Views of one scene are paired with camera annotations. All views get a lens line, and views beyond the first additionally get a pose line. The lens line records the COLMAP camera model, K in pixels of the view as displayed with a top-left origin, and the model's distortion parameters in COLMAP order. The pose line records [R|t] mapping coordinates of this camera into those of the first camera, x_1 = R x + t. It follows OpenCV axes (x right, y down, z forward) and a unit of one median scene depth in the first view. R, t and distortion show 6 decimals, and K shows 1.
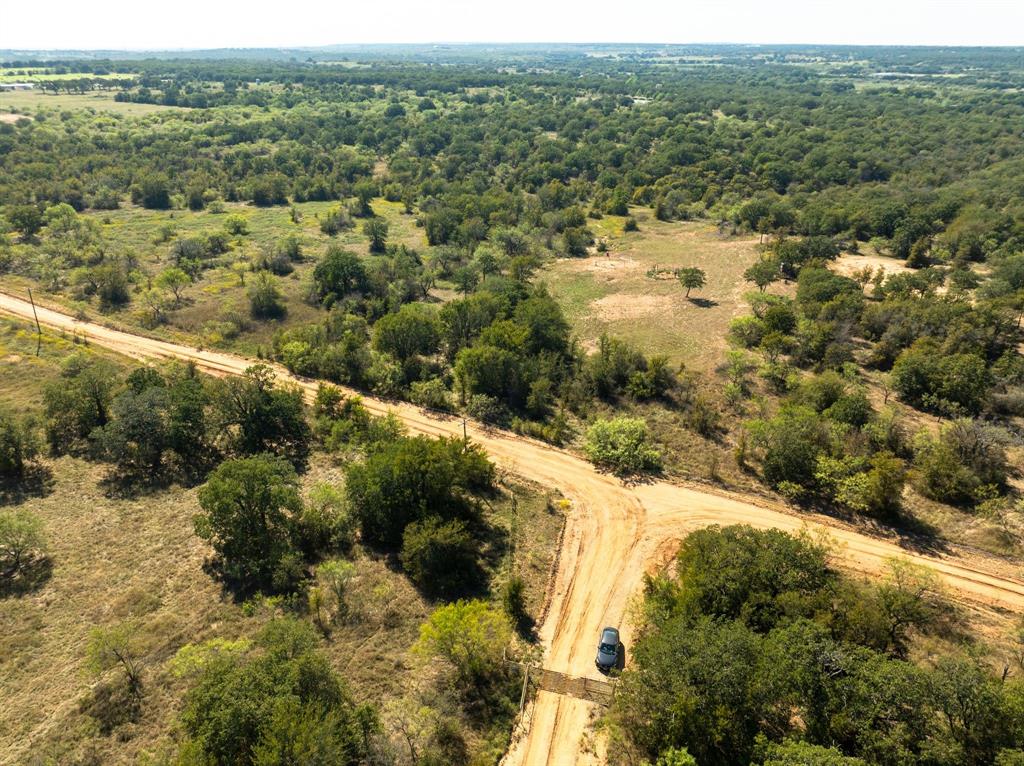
lens RADIAL K [[725.3, 0, 517.7], [0, 725.3, 378.6], [0, 0, 1]] dist [-0.062035, 0.038007]
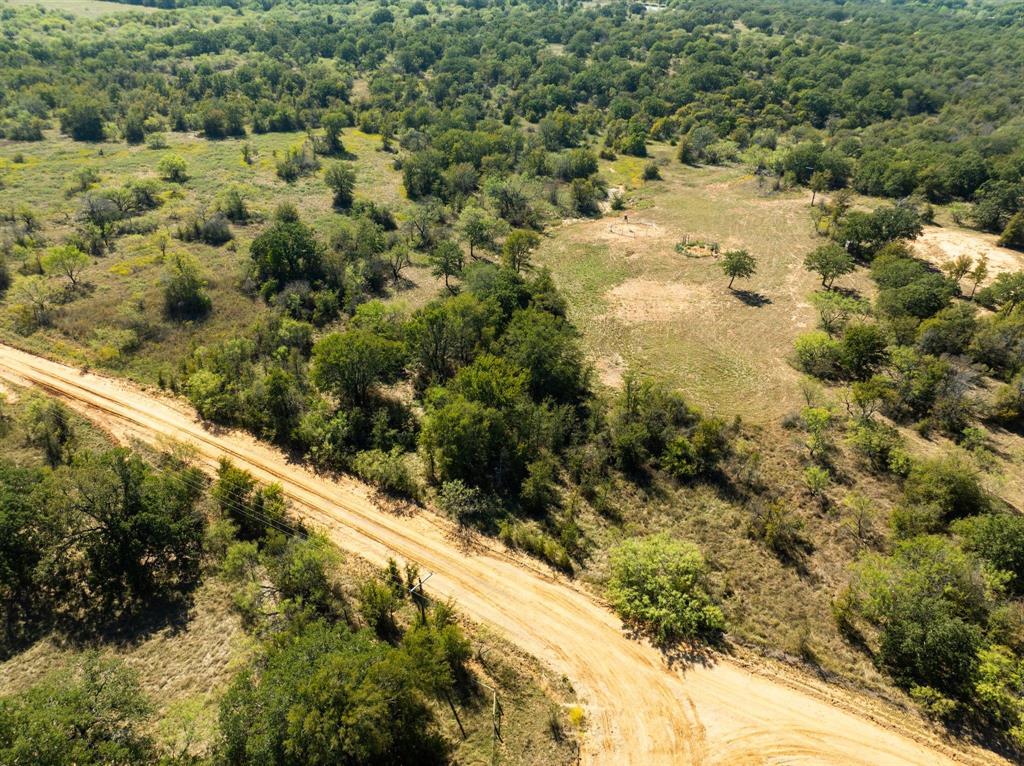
lens RADIAL K [[728.6, 0, 512.0], [0, 728.6, 383.0], [0, 0, 1]] dist [-0.082992, 0.062102]
pose [[0.999817, 0.019113, -0.000288, 0.000819], [-0.018941, 0.992608, 0.119881, -0.083118], [0.002577, -0.119853, 0.992788, 0.175929]]
